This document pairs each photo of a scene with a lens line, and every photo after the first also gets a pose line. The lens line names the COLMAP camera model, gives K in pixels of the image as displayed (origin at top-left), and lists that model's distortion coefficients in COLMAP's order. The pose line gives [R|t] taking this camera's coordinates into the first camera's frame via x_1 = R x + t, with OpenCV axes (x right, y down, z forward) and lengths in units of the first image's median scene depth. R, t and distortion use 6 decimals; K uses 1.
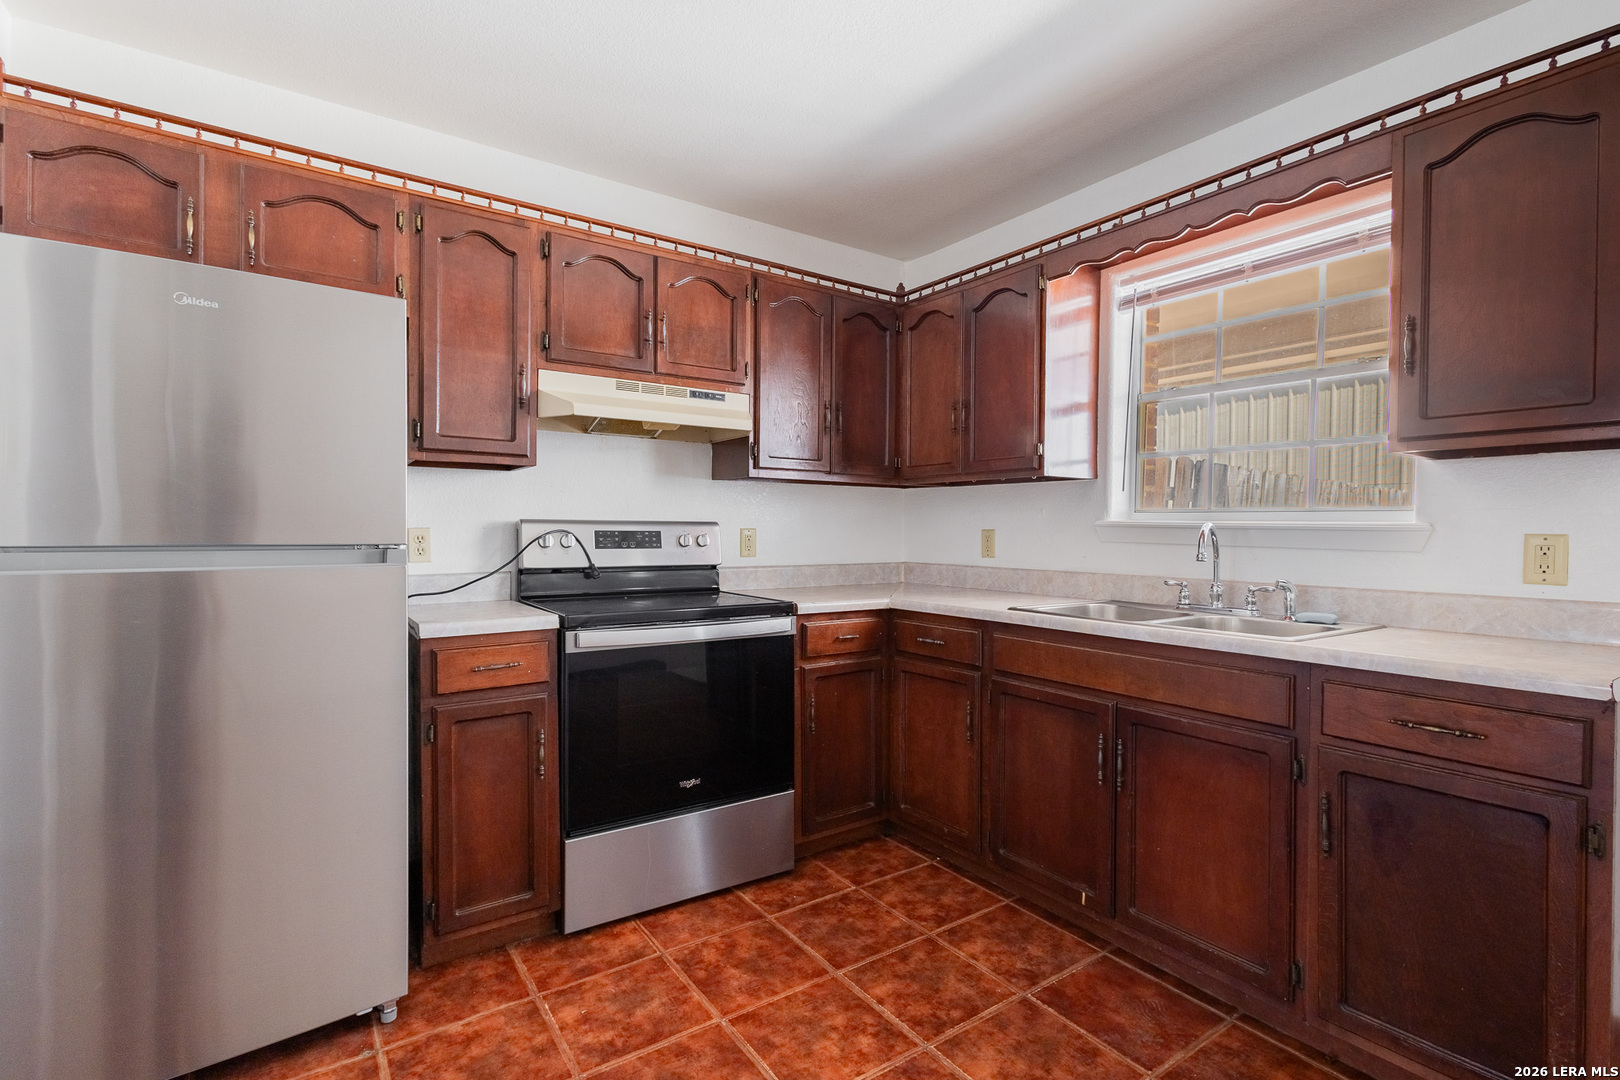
lens RADIAL K [[745.9, 0, 807.0], [0, 745.9, 541.8], [0, 0, 1]] dist [0.004769, -0.001883]
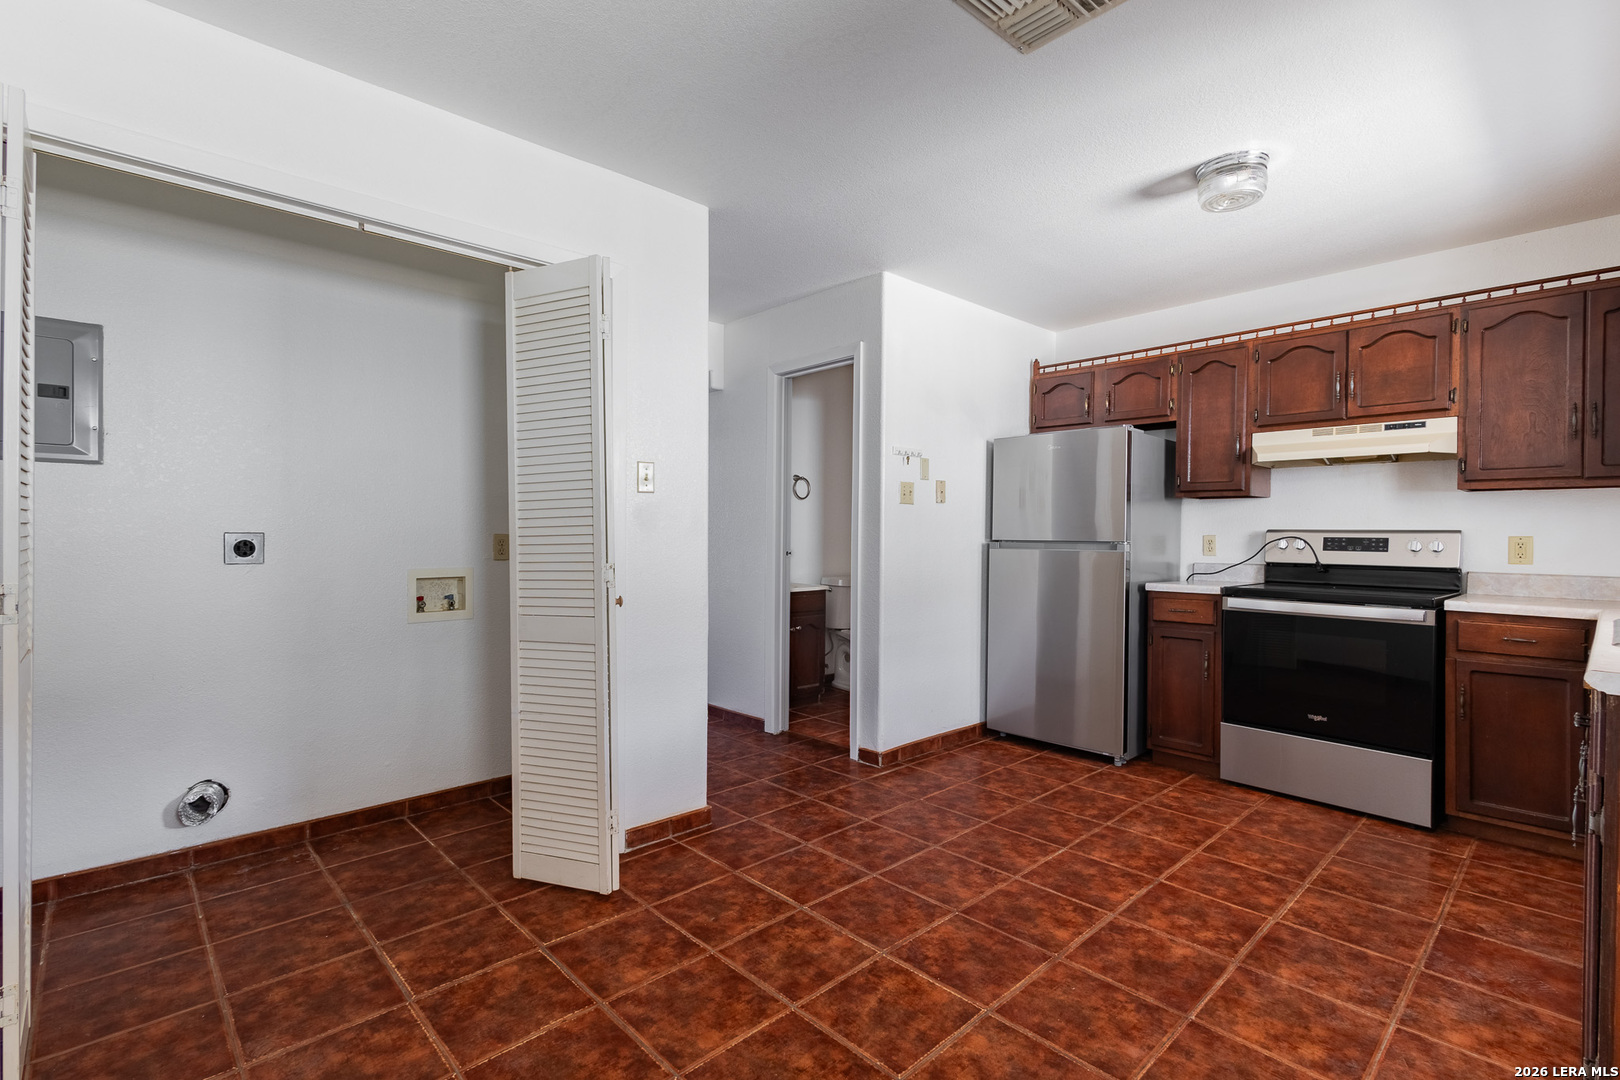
lens RADIAL K [[745.9, 0, 790.6], [0, 745.9, 531.1], [0, 0, 1]] dist [0.004769, -0.001883]
pose [[0.124866, -0.006522, -0.992152, 1.066180], [-0.024357, 0.999657, -0.009637, 0.012243], [0.991875, 0.025369, 0.124664, -0.150180]]
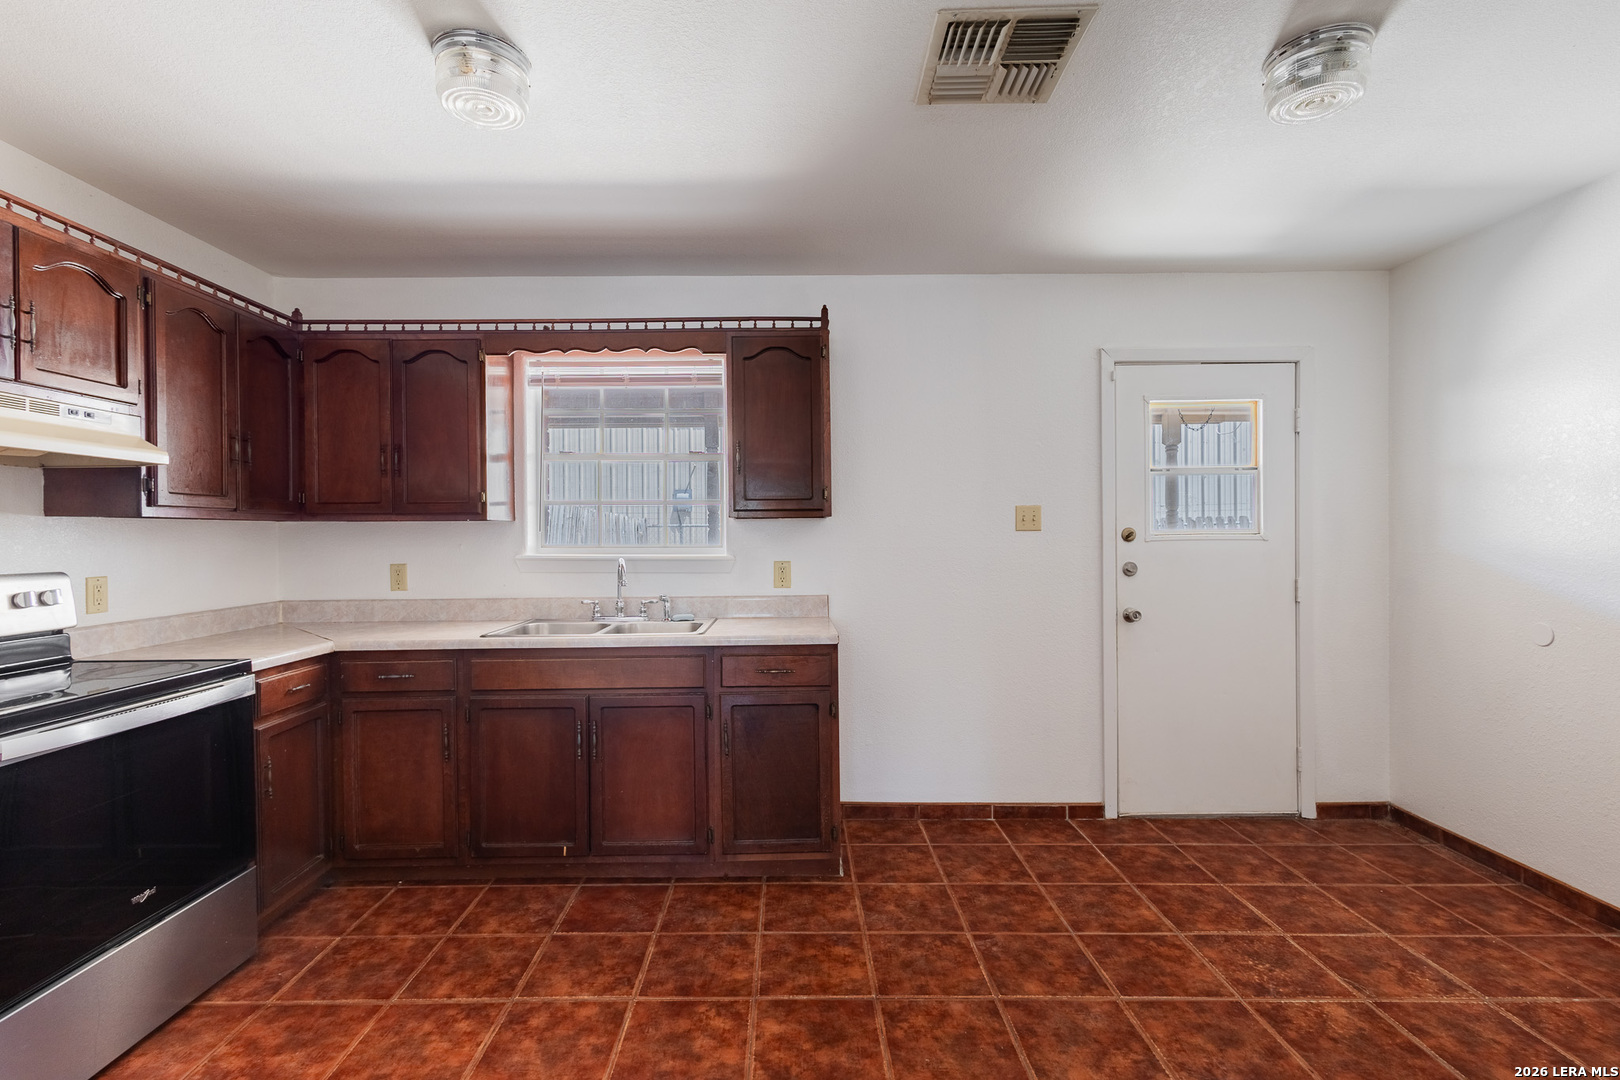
lens RADIAL K [[745.9, 0, 790.3], [0, 745.9, 534.9], [0, 0, 1]] dist [0.004769, -0.001883]
pose [[0.565151, -0.013523, 0.824877, -0.416517], [0.026305, 0.999653, -0.001634, -0.054441], [-0.824568, 0.022622, 0.565310, -0.065436]]
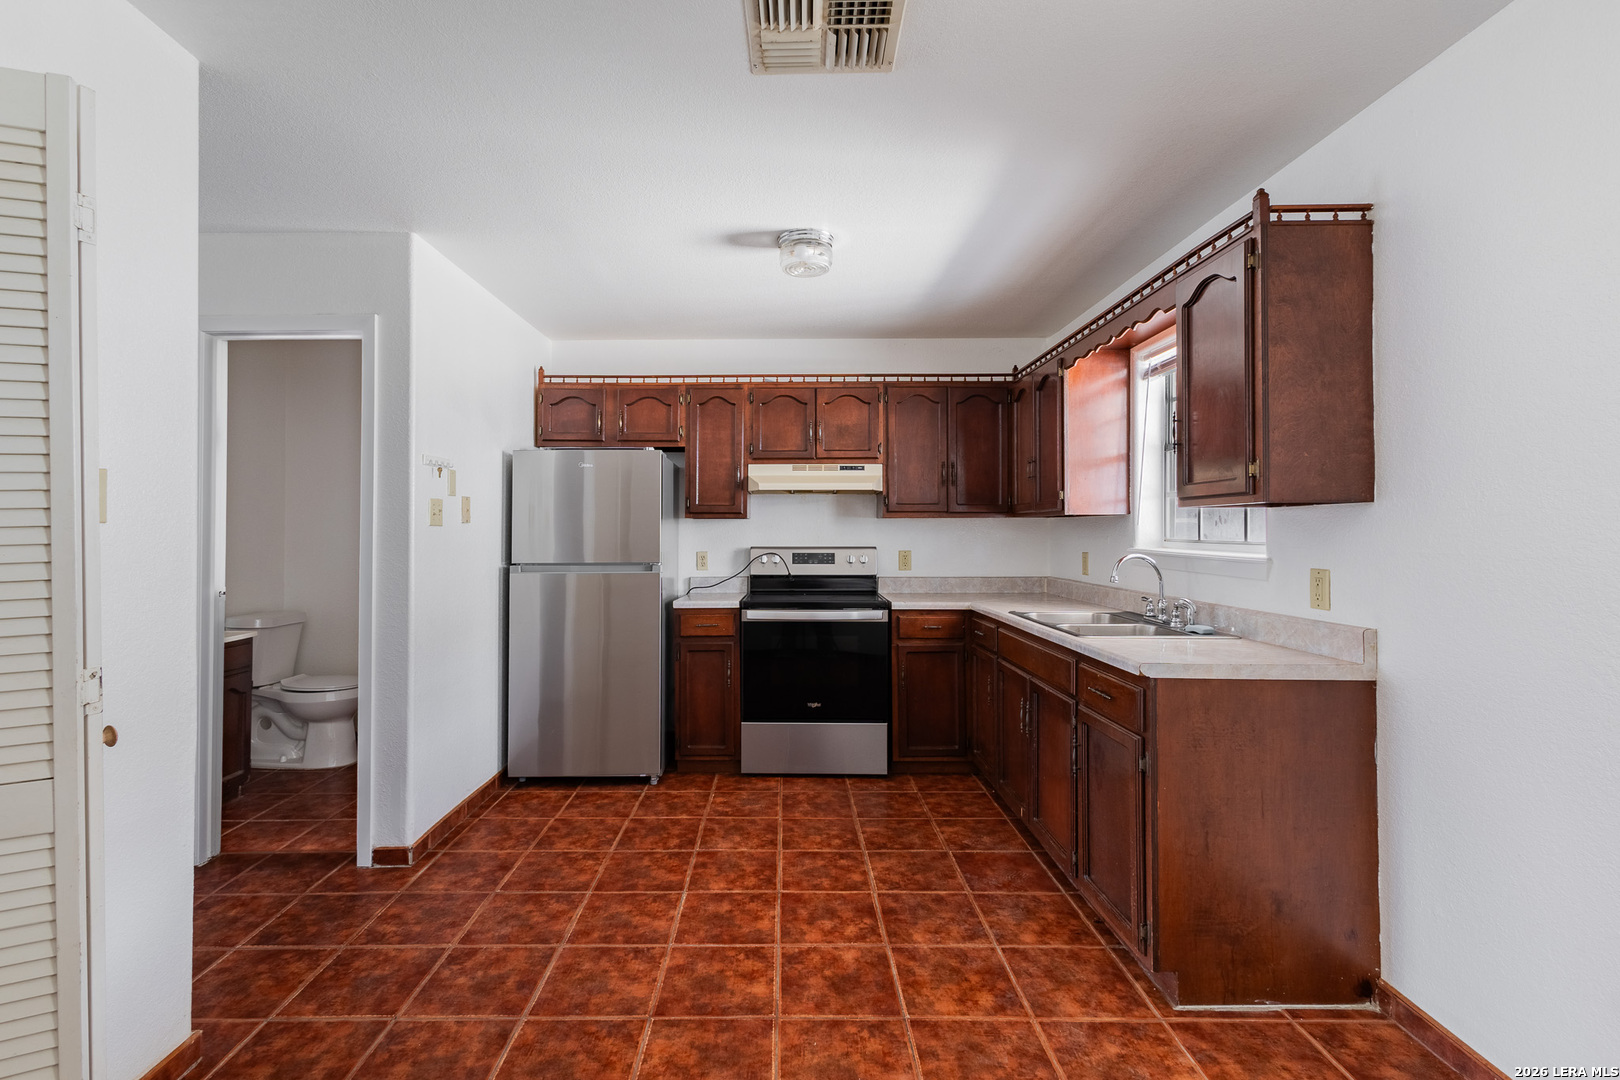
lens RADIAL K [[745.9, 0, 776.6], [0, 745.9, 516.0], [0, 0, 1]] dist [0.004769, -0.001883]
pose [[0.813850, -0.020375, -0.580718, 0.736458], [-0.002376, 0.999260, -0.038389, -0.037187], [0.581071, 0.032623, 0.813199, -0.420257]]
